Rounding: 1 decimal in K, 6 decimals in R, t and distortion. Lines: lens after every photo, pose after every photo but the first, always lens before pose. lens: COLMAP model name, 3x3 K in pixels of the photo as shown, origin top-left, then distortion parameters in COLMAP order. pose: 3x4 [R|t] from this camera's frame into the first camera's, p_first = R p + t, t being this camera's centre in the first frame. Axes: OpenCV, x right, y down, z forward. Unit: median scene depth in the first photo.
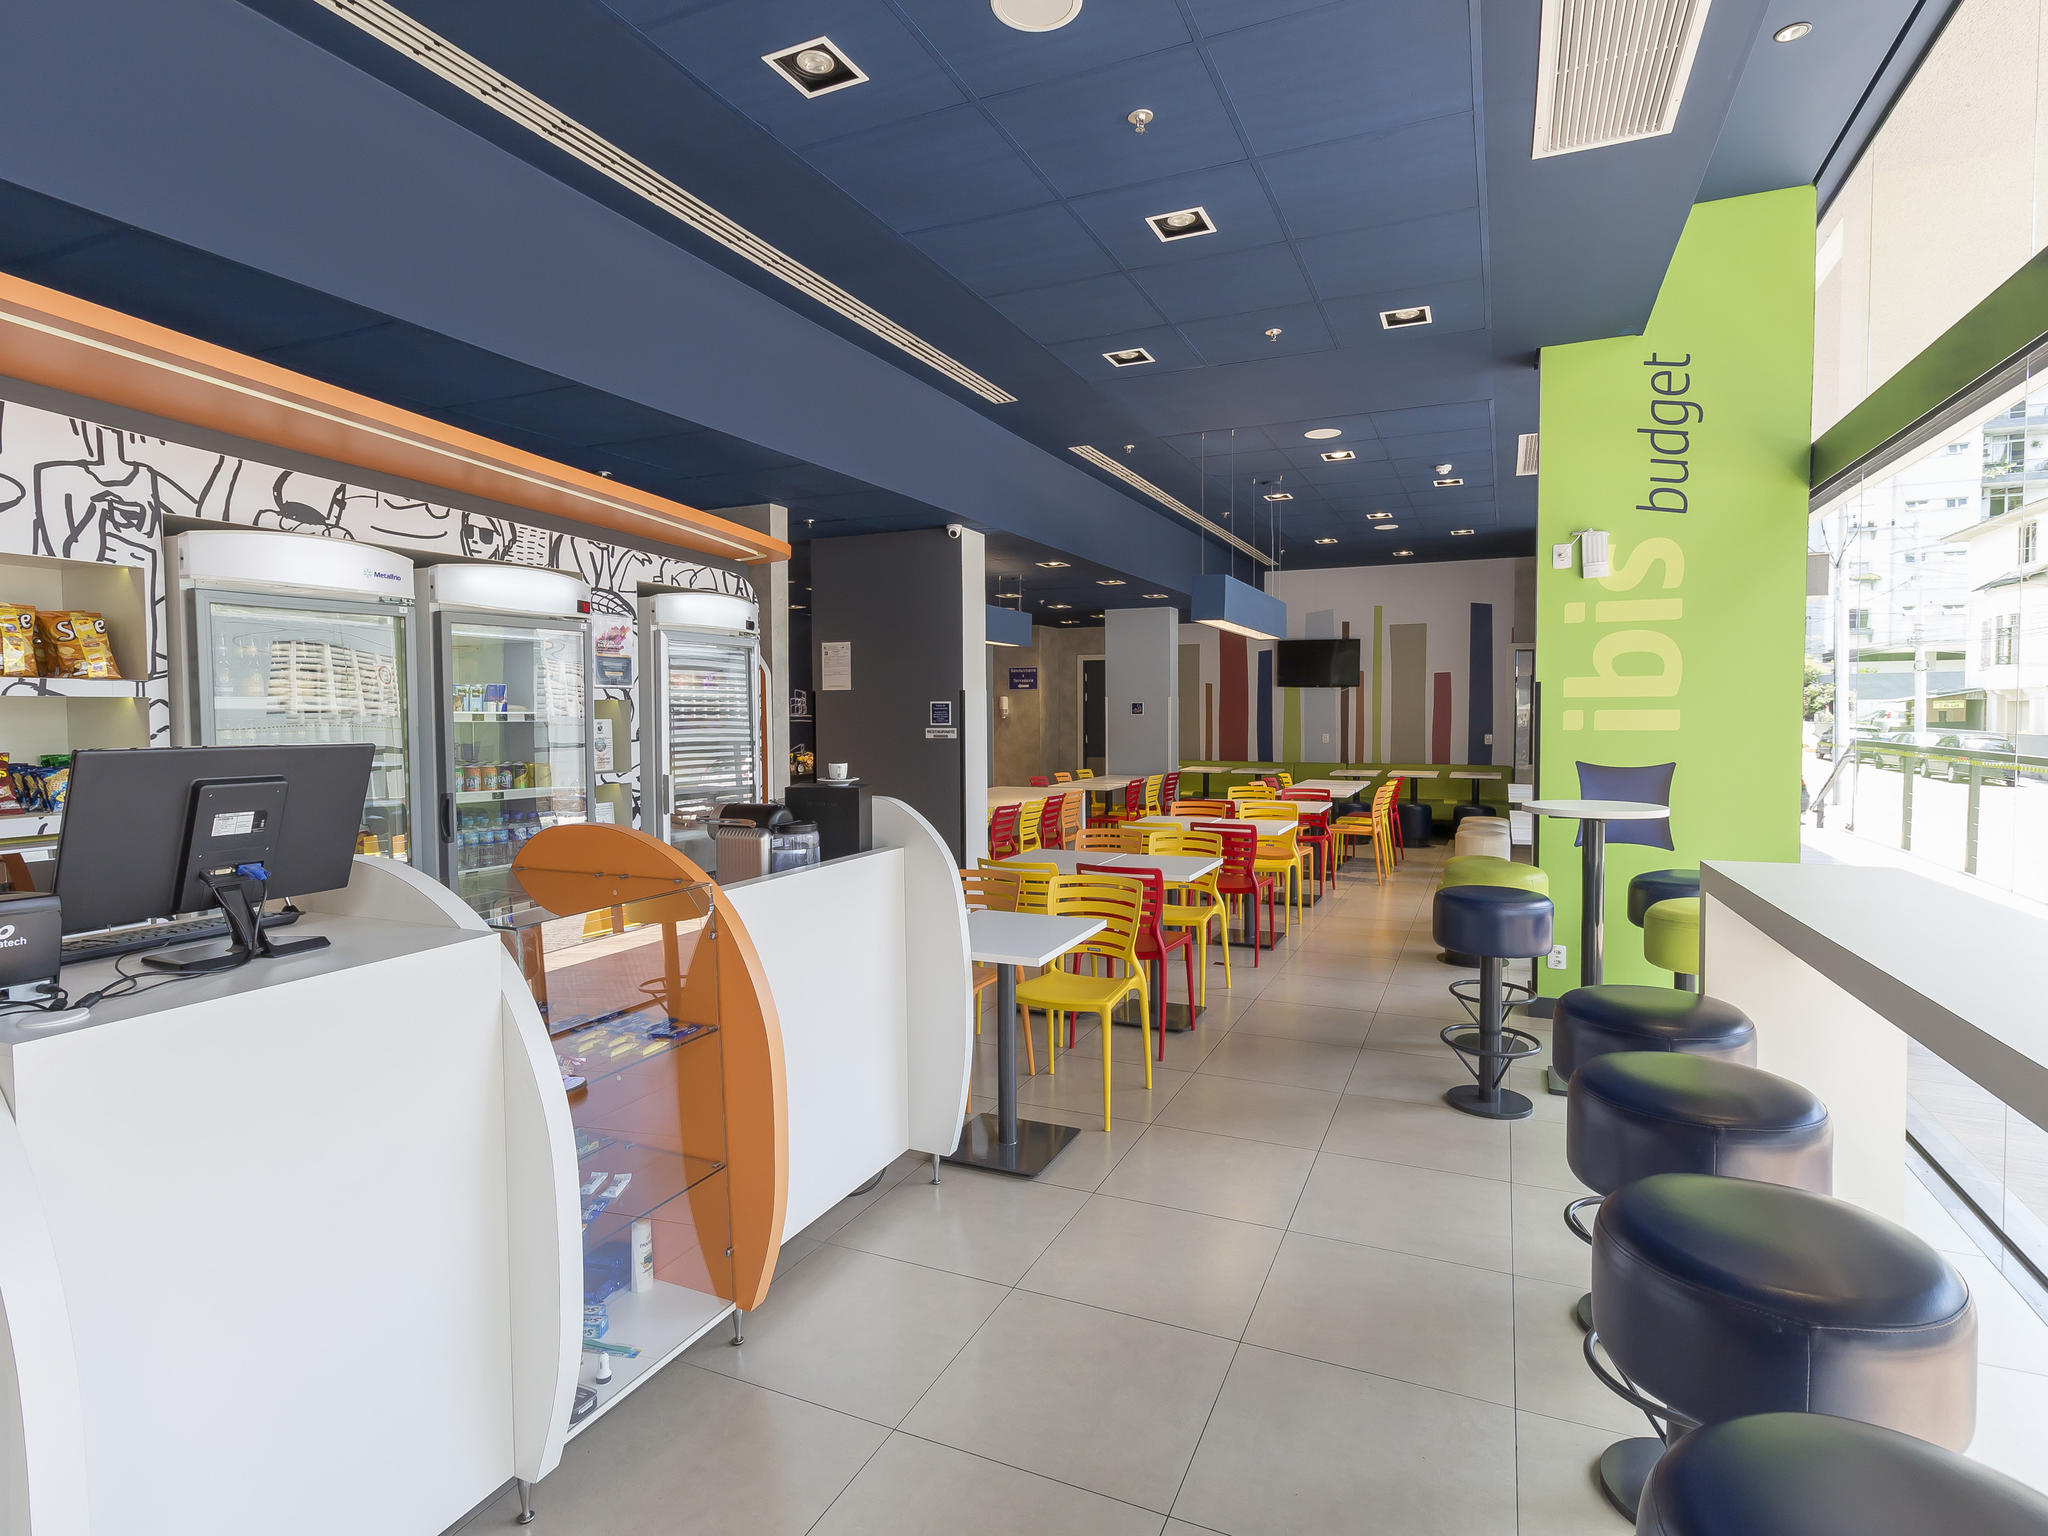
lens RADIAL K [[1069.1, 0, 1013.1], [0, 1069.1, 752.7], [0, 0, 1]] dist [0.001710, -0.000170]
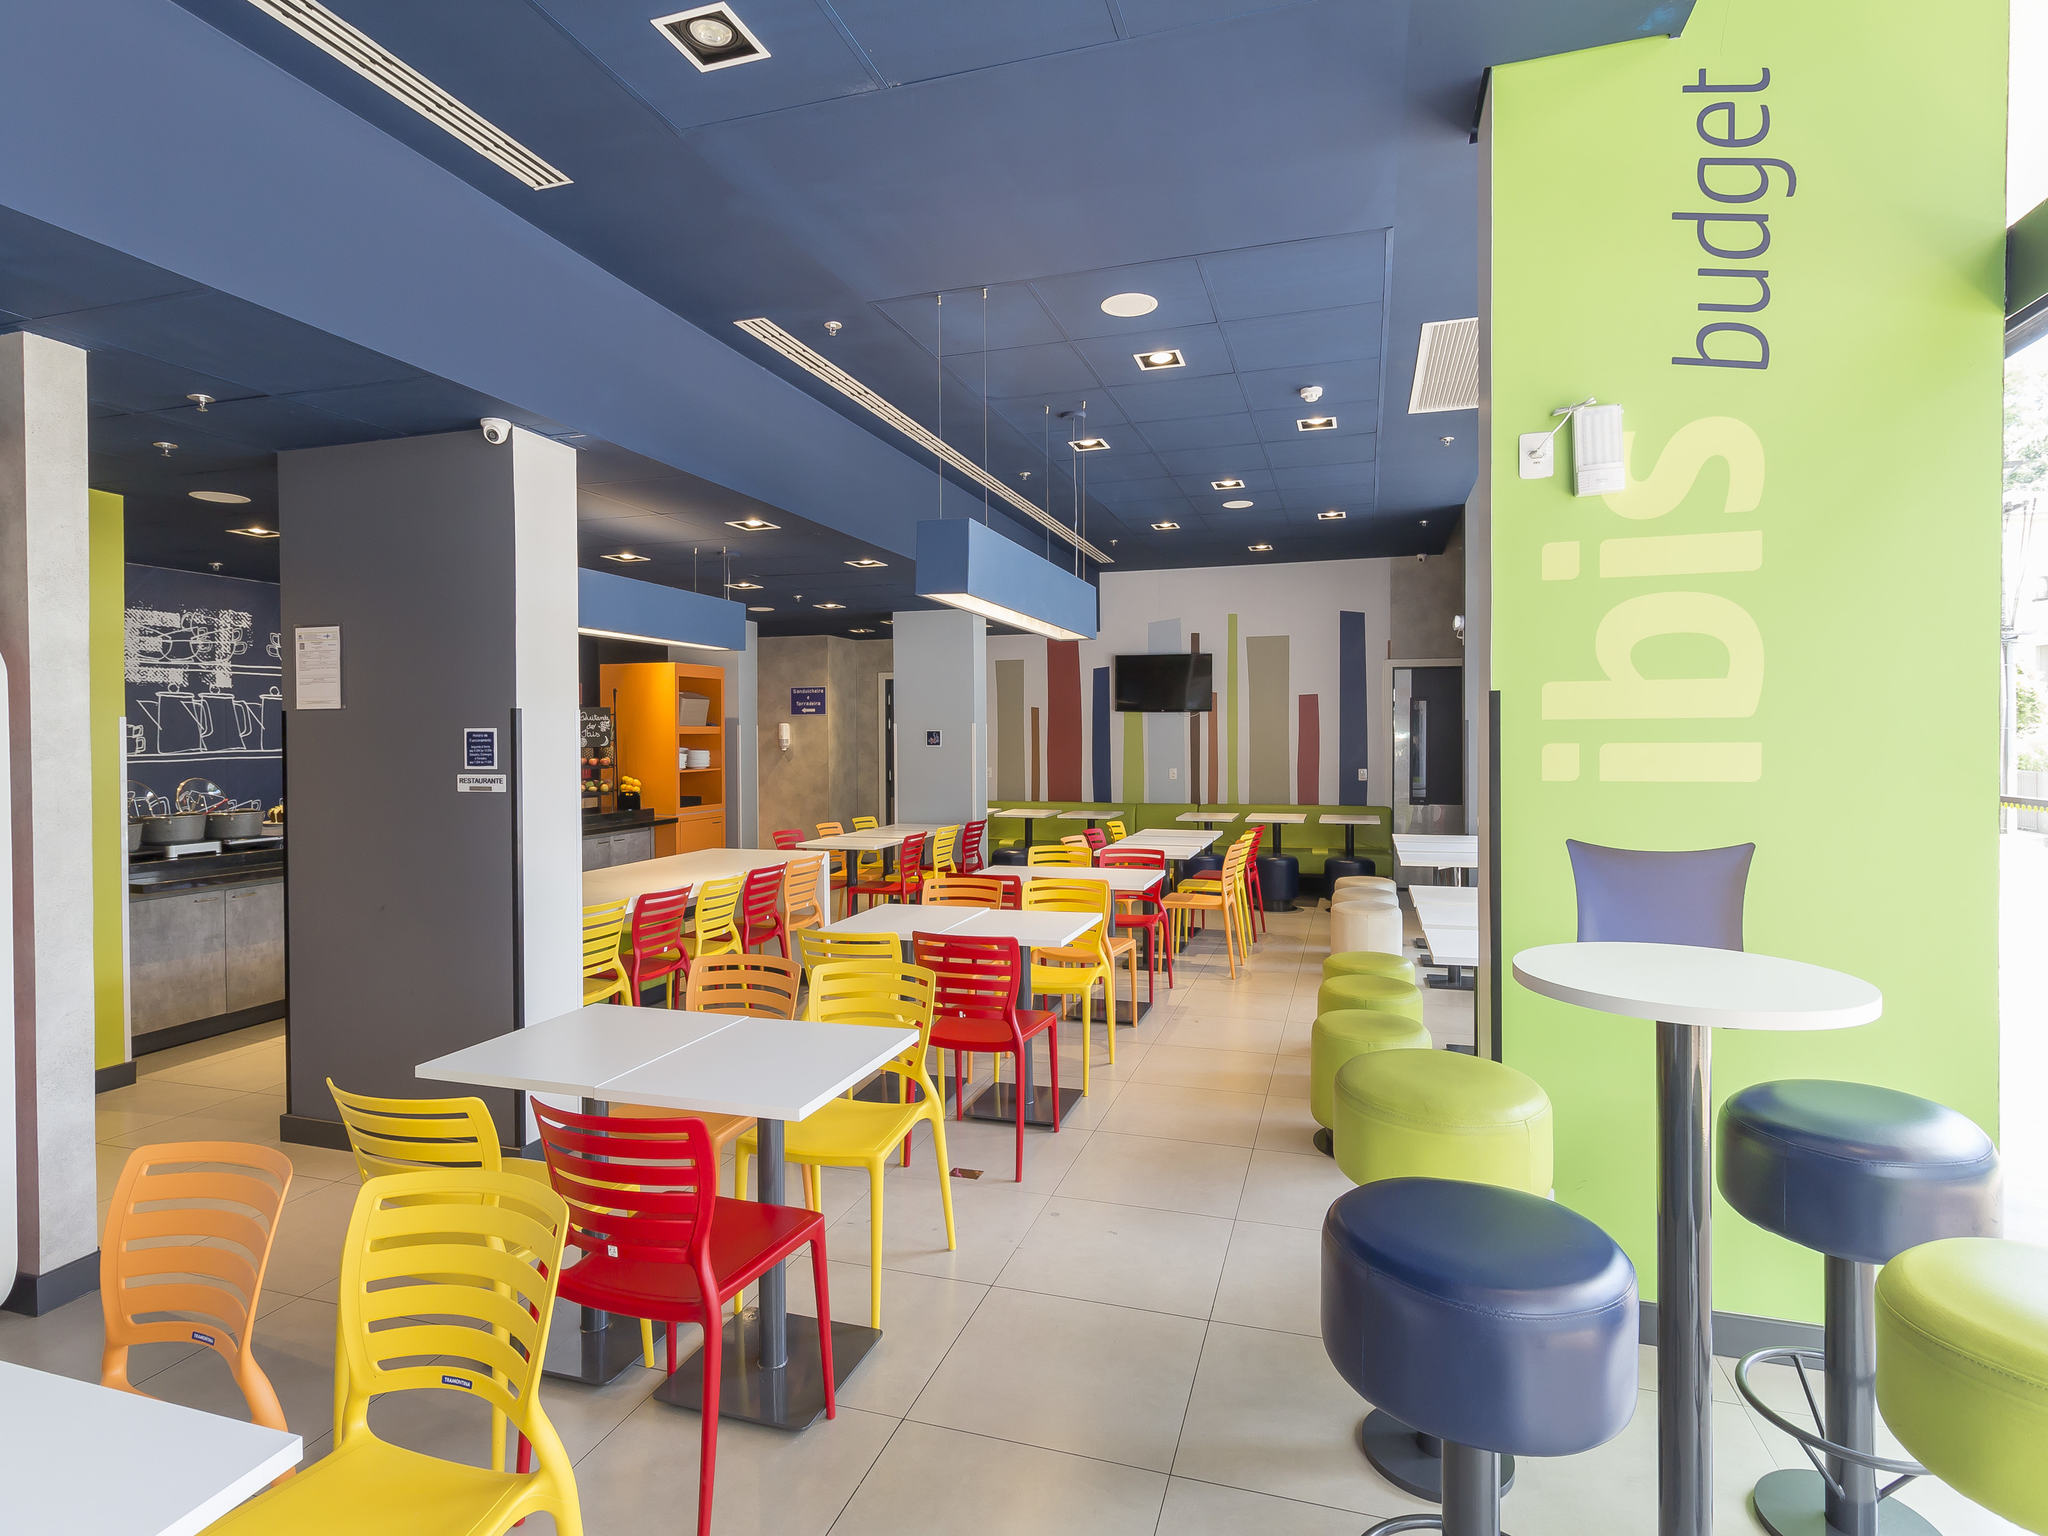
lens RADIAL K [[1163.2, 0, 983.8], [0, 1163.2, 757.1], [0, 0, 1]] dist [0.000299, -0.000065]
pose [[0.993755, -0.003162, 0.111541, 0.132431], [0.005888, 0.999692, -0.024118, -0.015805], [-0.111430, 0.024624, 0.993467, 0.348457]]
